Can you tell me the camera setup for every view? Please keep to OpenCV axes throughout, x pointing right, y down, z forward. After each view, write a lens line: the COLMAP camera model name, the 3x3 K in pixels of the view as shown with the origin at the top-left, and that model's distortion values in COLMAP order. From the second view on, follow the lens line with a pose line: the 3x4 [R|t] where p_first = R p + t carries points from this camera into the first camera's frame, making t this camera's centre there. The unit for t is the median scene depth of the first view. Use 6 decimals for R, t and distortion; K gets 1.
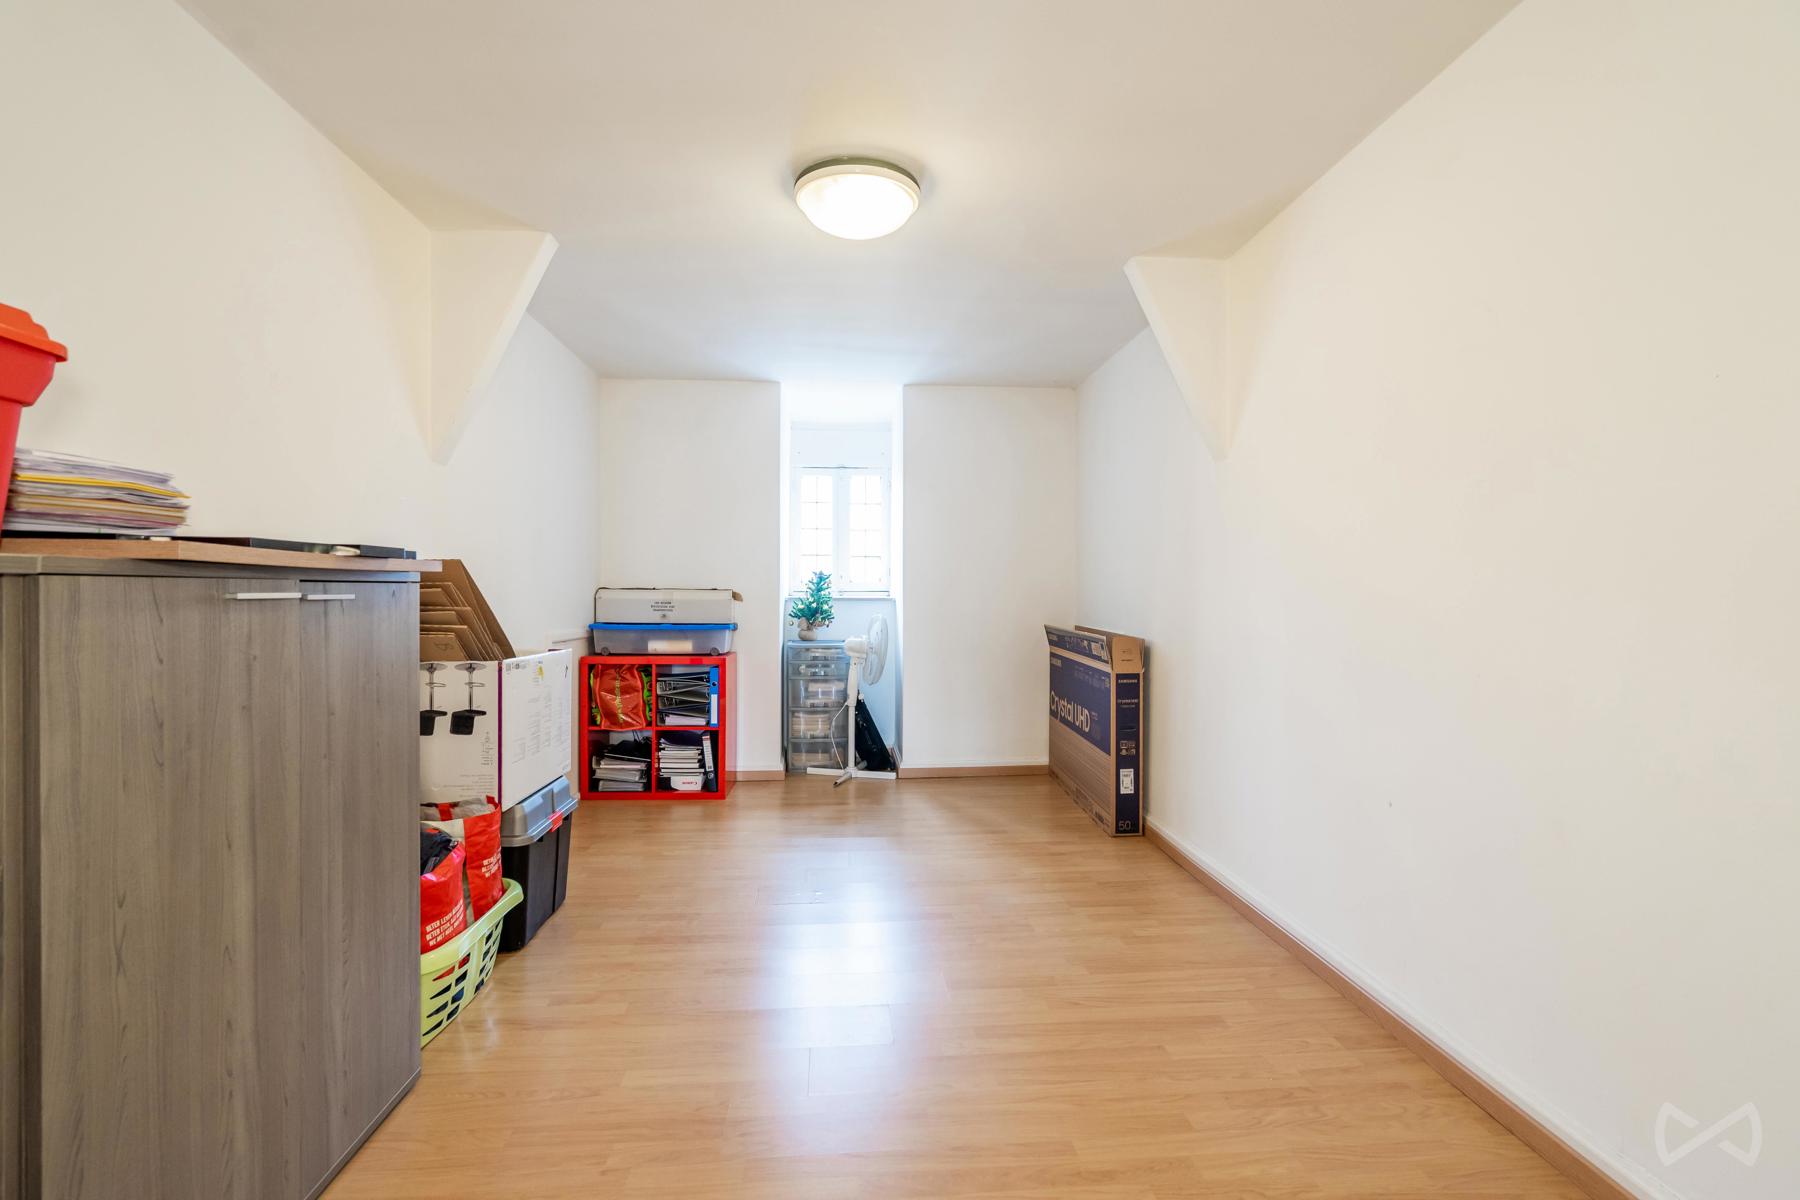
lens RADIAL K [[814.5, 0, 900.0], [0, 814.5, 600.0], [0, 0, 1]] dist [-0.002623, -0.000063]
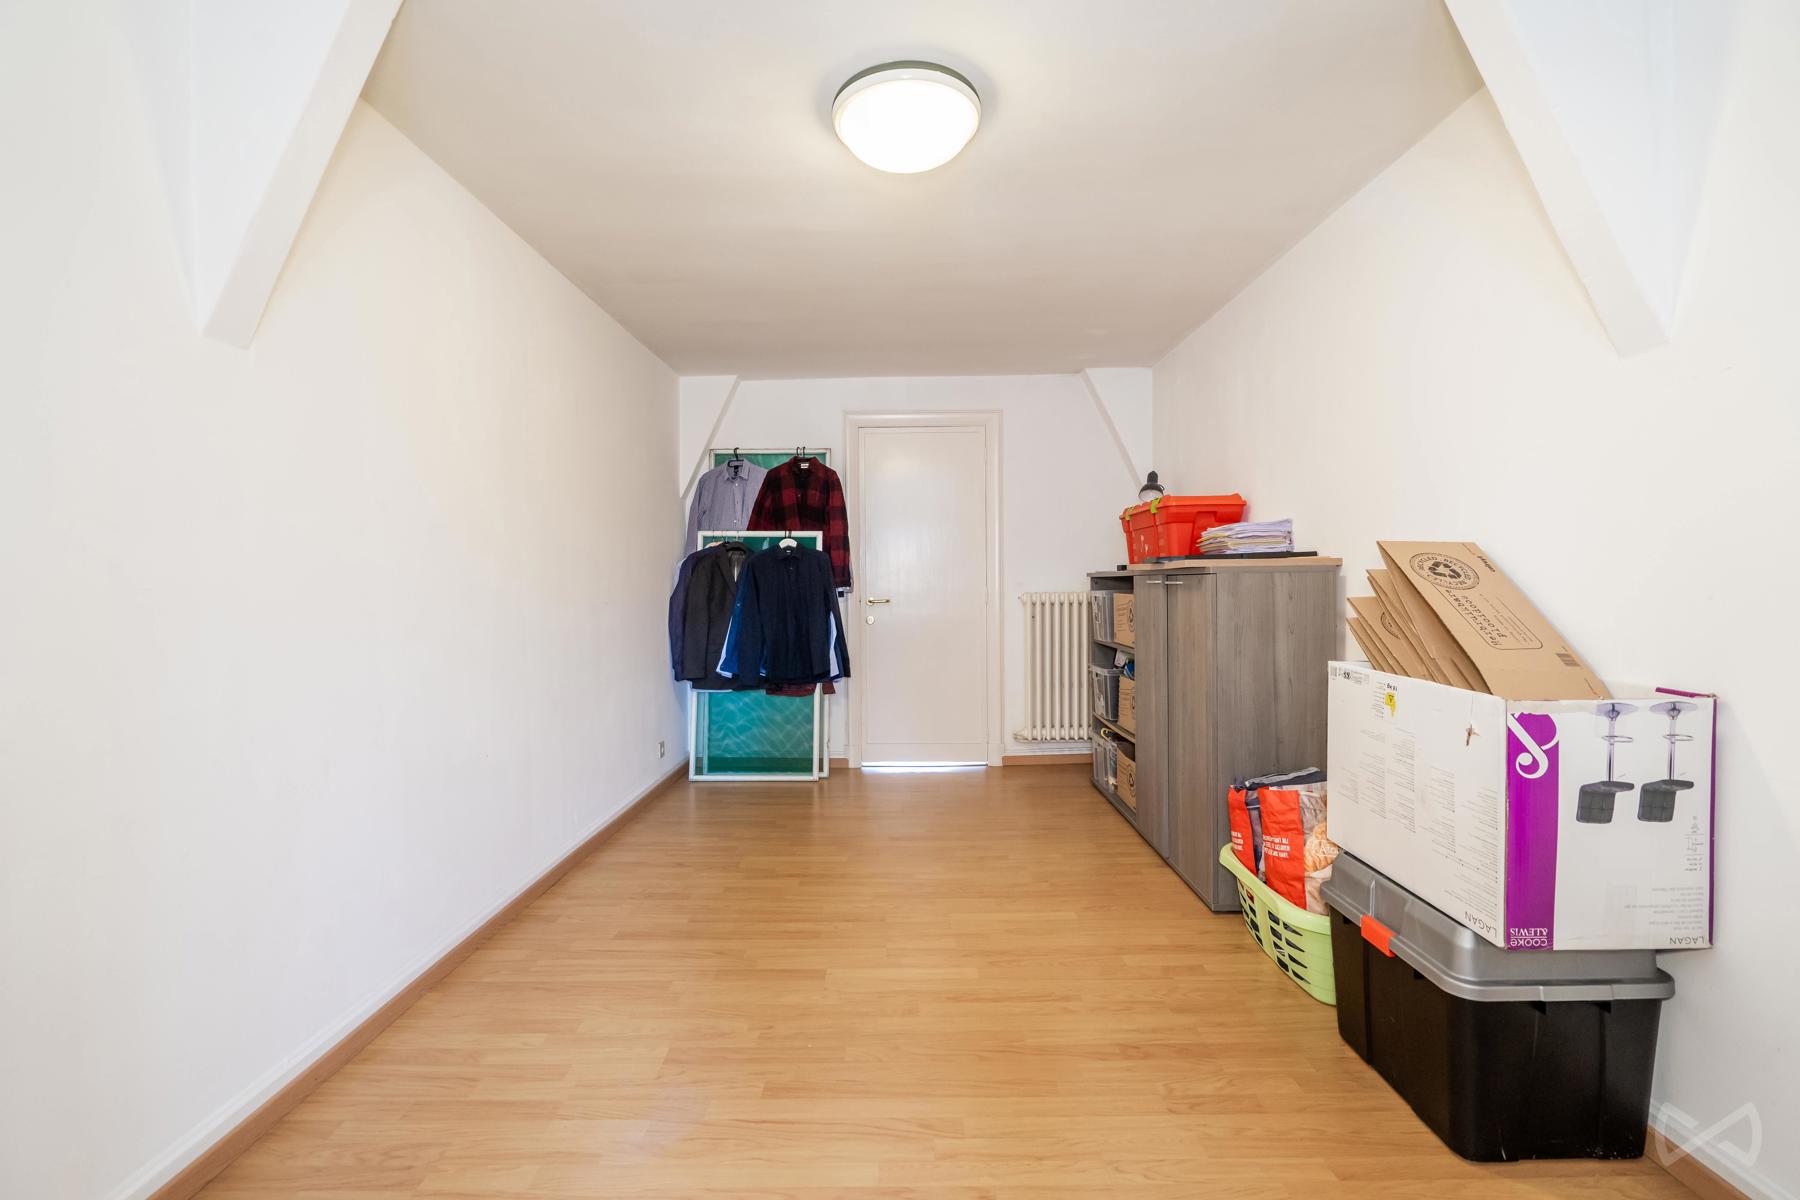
lens RADIAL K [[814.5, 0, 900.0], [0, 814.5, 600.0], [0, 0, 1]] dist [-0.002623, -0.000063]
pose [[-0.996695, 0.006595, 0.080970, -0.112891], [0.009330, 0.999397, 0.033443, -0.020351], [-0.080701, 0.034088, -0.996155, 1.877294]]
